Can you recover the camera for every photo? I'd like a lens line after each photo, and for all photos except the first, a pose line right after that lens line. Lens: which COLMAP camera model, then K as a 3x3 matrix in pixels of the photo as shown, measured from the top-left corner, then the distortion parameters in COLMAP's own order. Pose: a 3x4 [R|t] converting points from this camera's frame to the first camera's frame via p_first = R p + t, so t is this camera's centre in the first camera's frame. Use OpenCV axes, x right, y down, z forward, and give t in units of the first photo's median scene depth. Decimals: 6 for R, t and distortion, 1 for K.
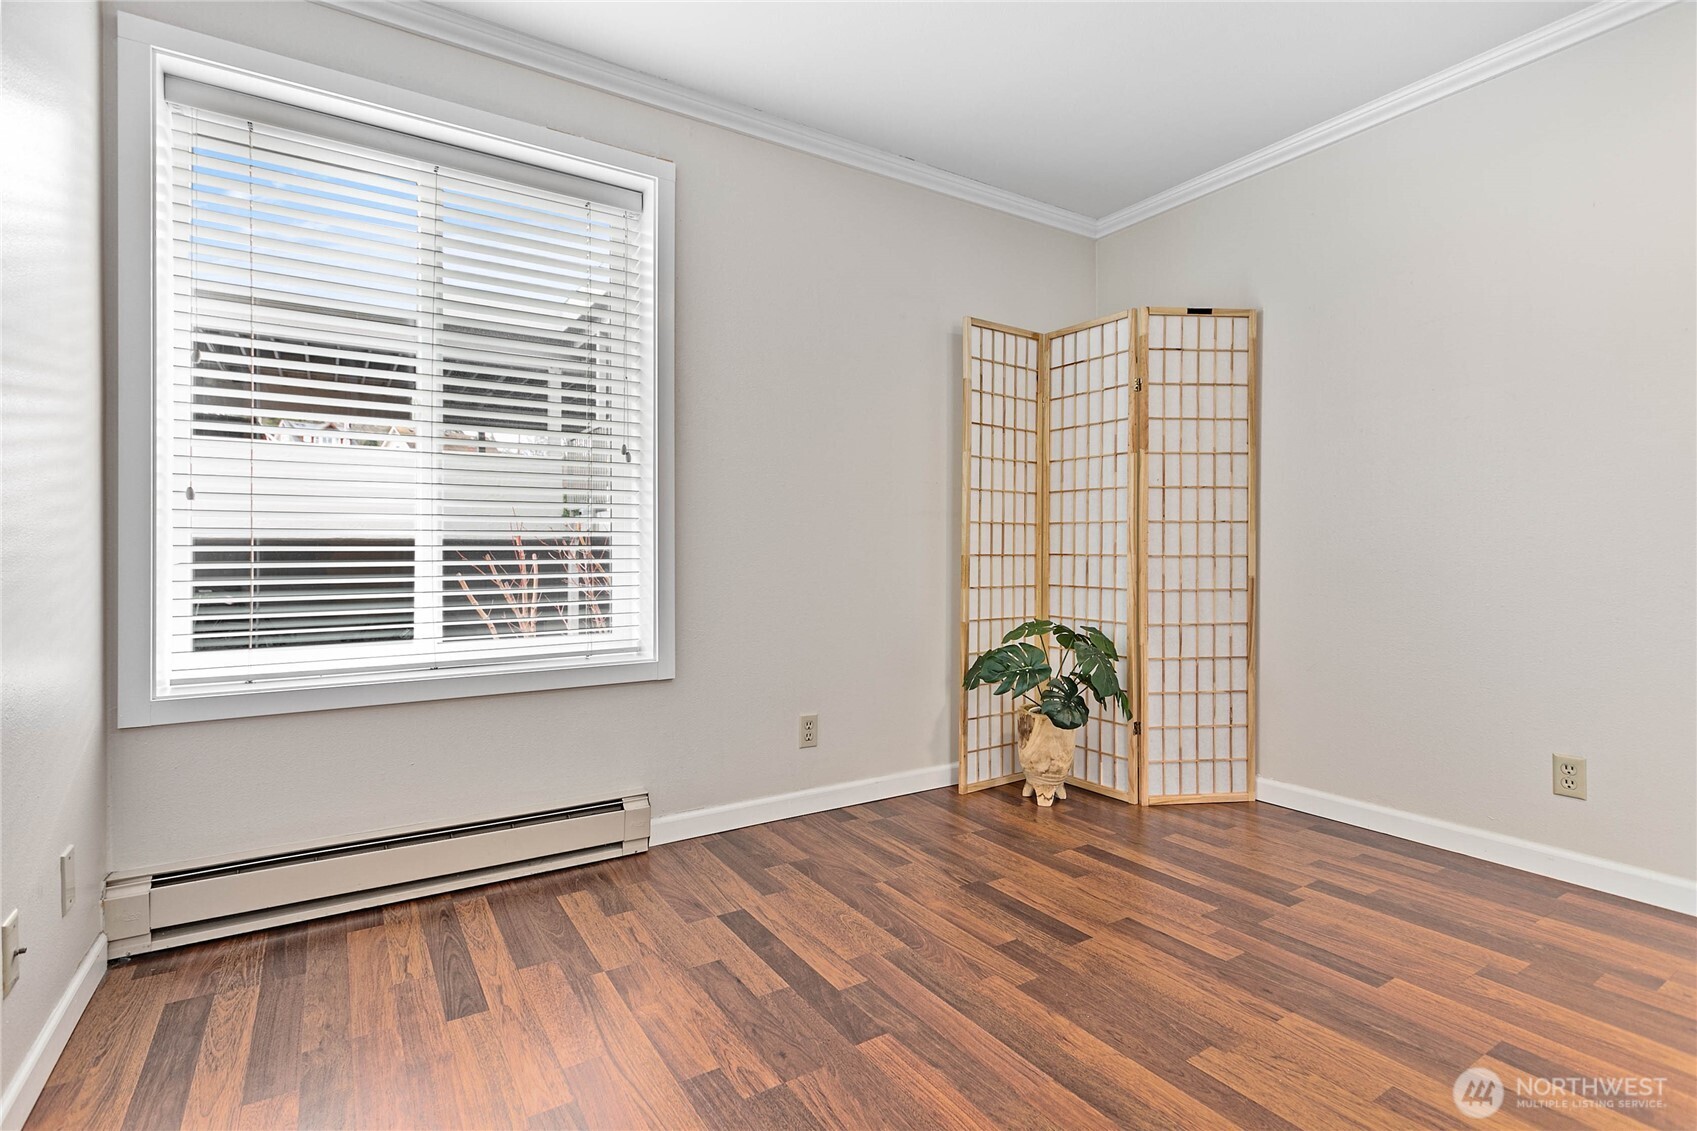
lens RADIAL K [[804.4, 0, 848.9], [0, 804.4, 553.4], [0, 0, 1]] dist [0.002438, -0.000097]
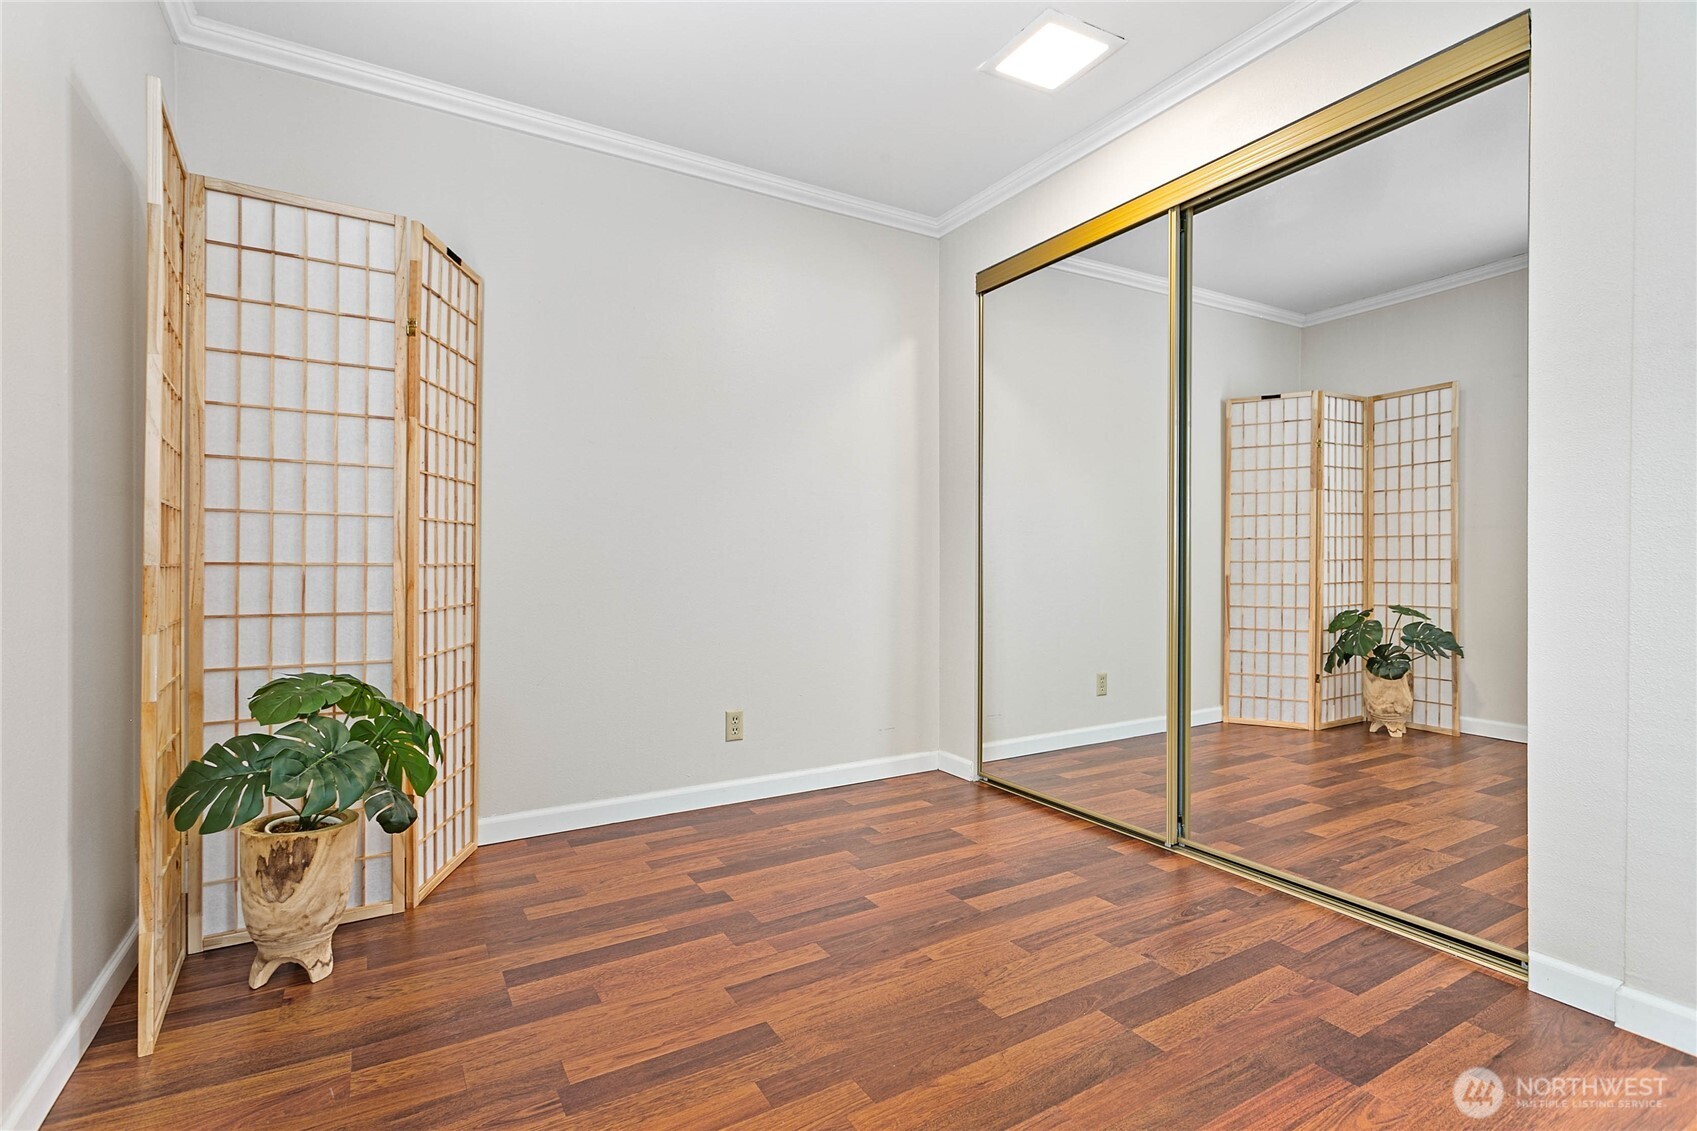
lens RADIAL K [[794.7, 0, 848.5], [0, 794.7, 565.5], [0, 0, 1]] dist [0.001484, 0.000061]
pose [[0.037525, -0.004068, 0.999287, -0.447349], [-0.000059, 0.999992, 0.004073, 0.001034], [-0.999296, -0.000212, 0.037524, 0.768284]]
